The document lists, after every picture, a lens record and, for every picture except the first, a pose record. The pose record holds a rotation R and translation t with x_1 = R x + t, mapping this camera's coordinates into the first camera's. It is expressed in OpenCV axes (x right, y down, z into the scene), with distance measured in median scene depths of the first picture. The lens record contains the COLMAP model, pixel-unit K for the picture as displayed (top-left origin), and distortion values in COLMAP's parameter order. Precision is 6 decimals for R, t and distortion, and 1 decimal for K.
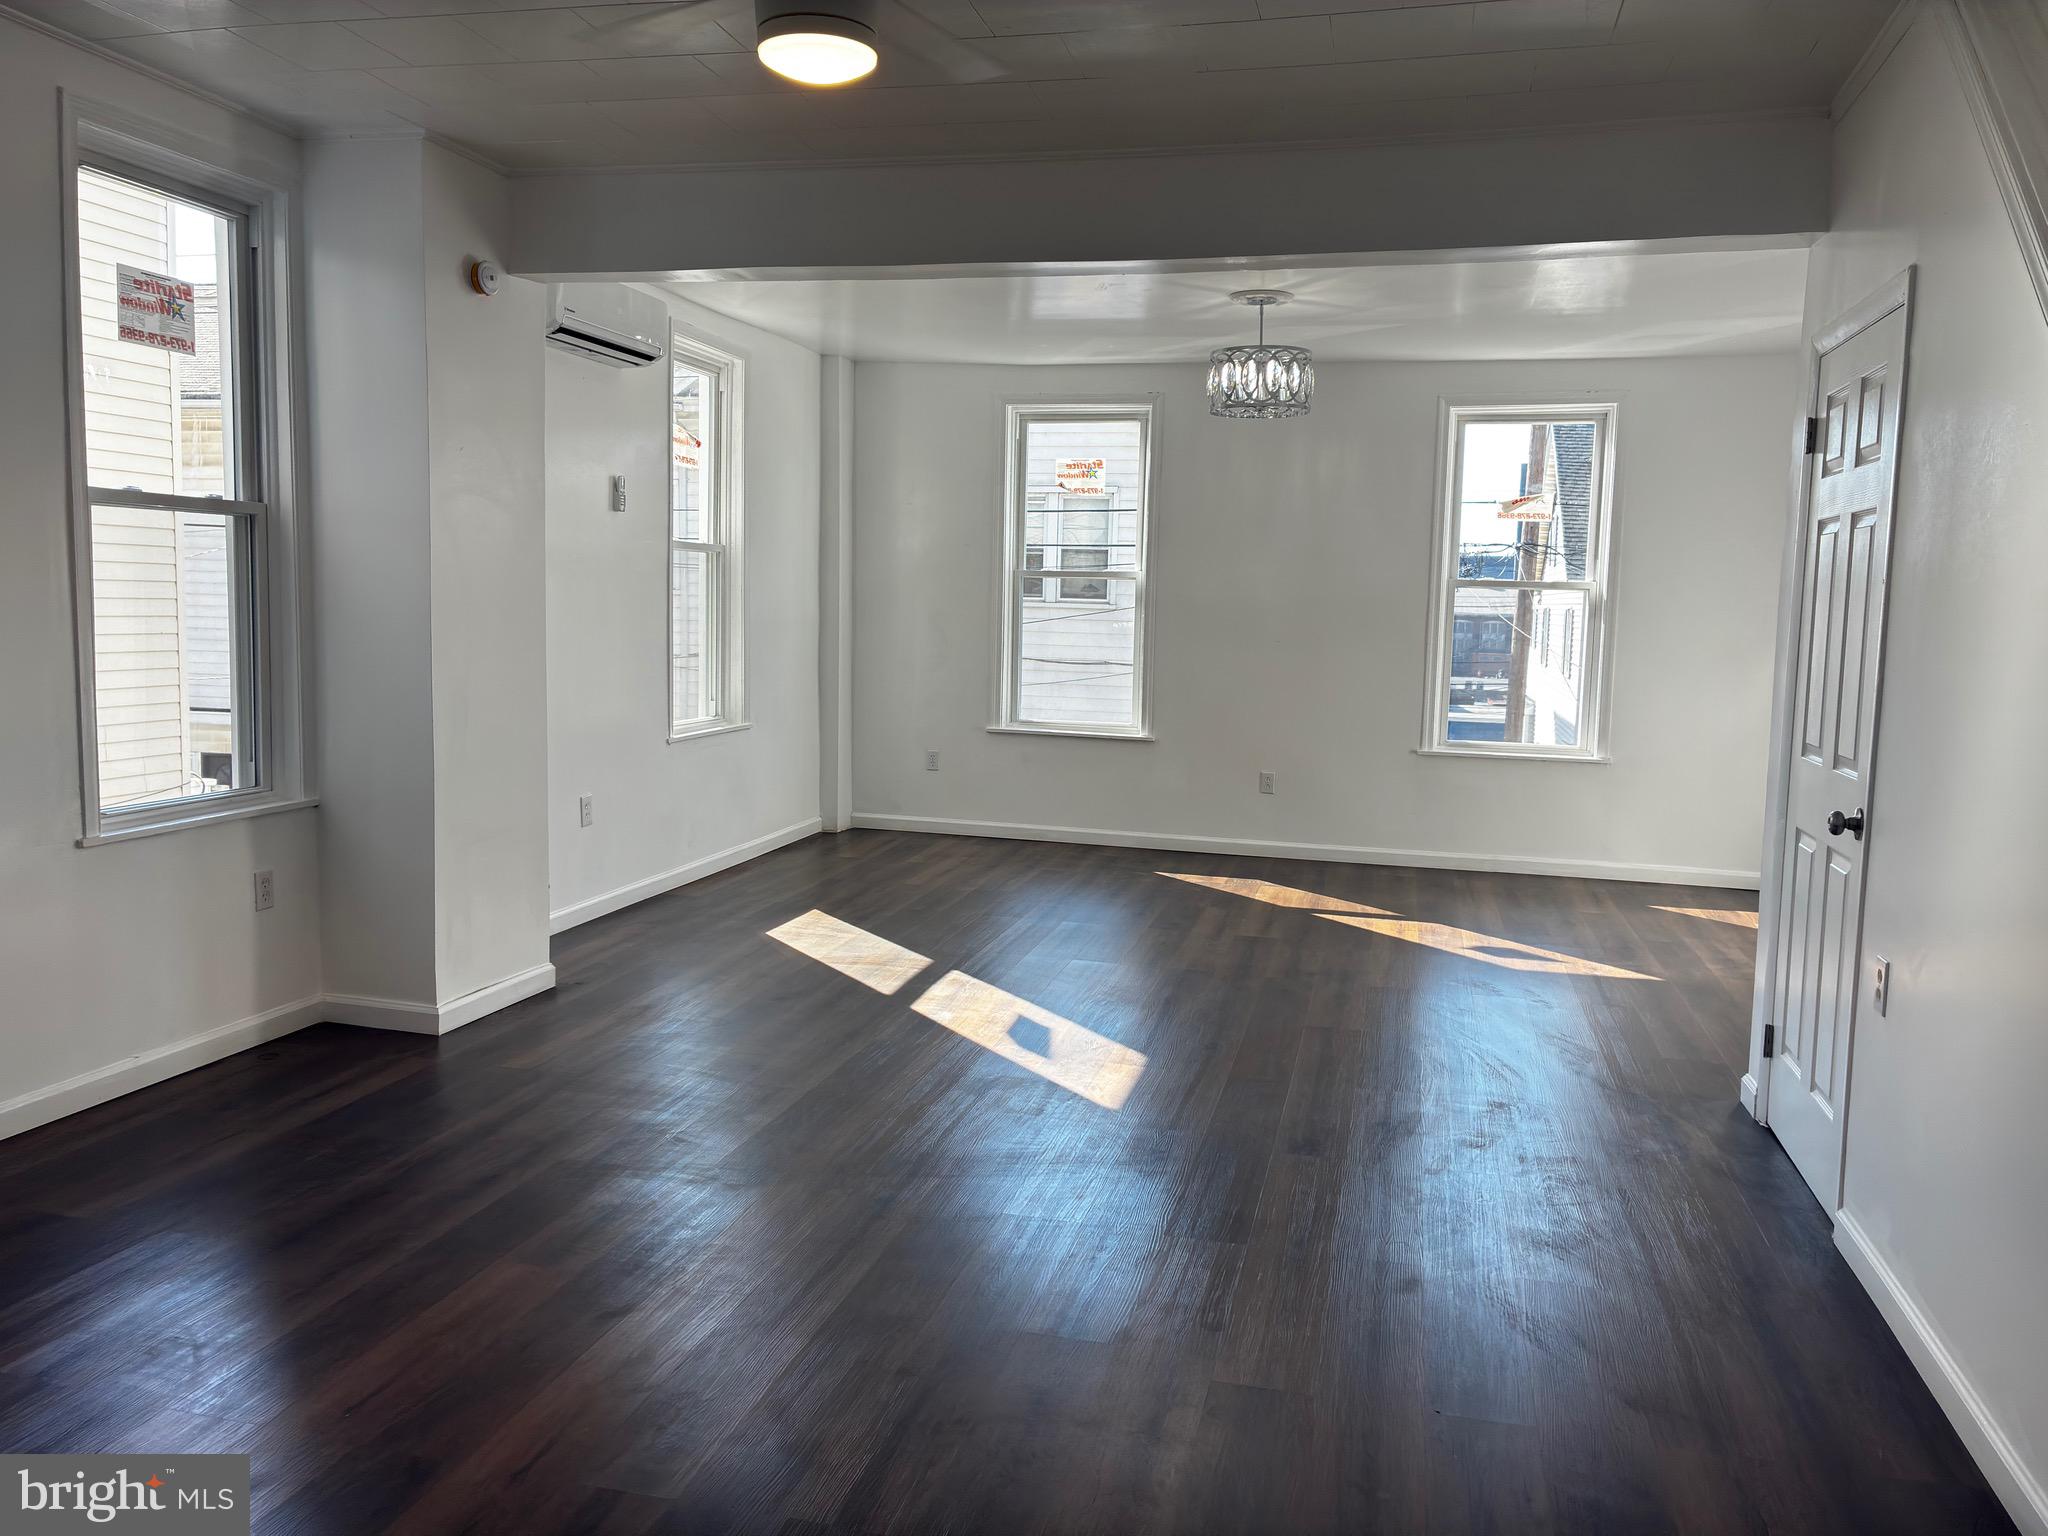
lens RADIAL K [[1559.9, 0, 1017.8], [0, 1559.9, 764.7], [0, 0, 1]] dist [0.052758, -0.058228]
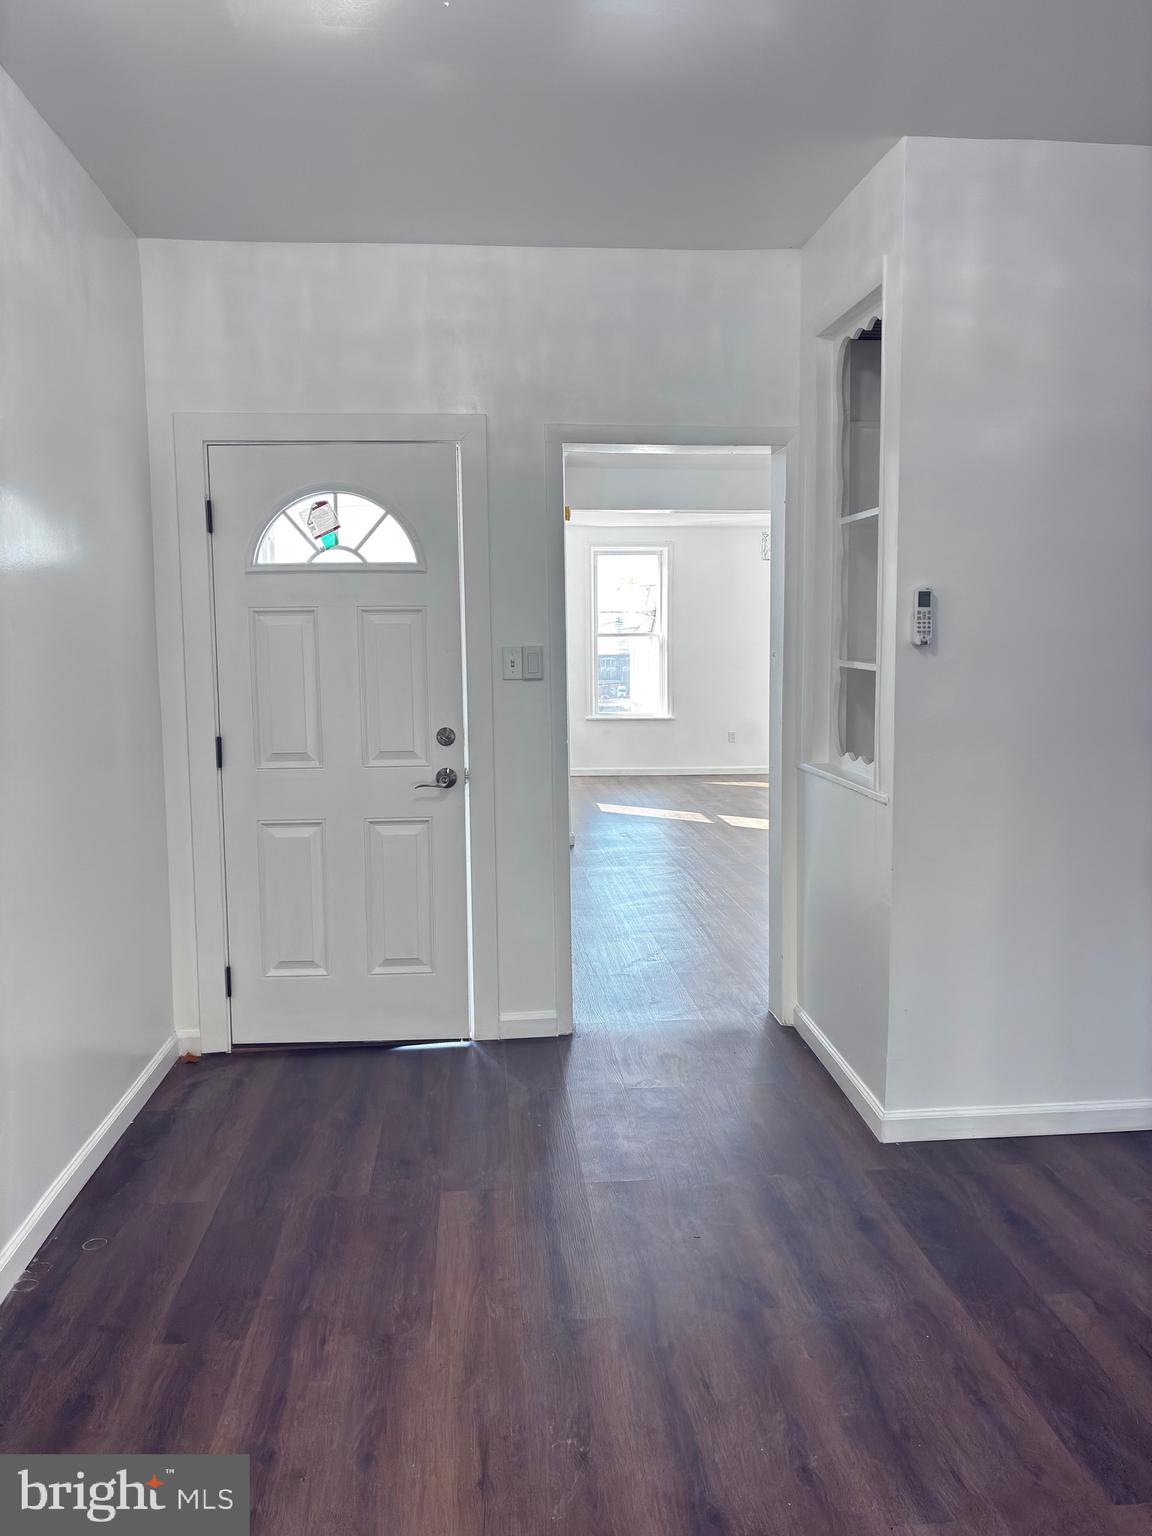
lens RADIAL K [[1169.9, 0, 570.3], [0, 1169.9, 759.9], [0, 0, 1]] dist [0.052758, -0.058228]
pose [[0.940247, -0.063018, 0.334610, -0.801381], [0.067155, 0.997742, -0.000795, 0.042502], [-0.333805, 0.023219, 0.942356, -0.498672]]
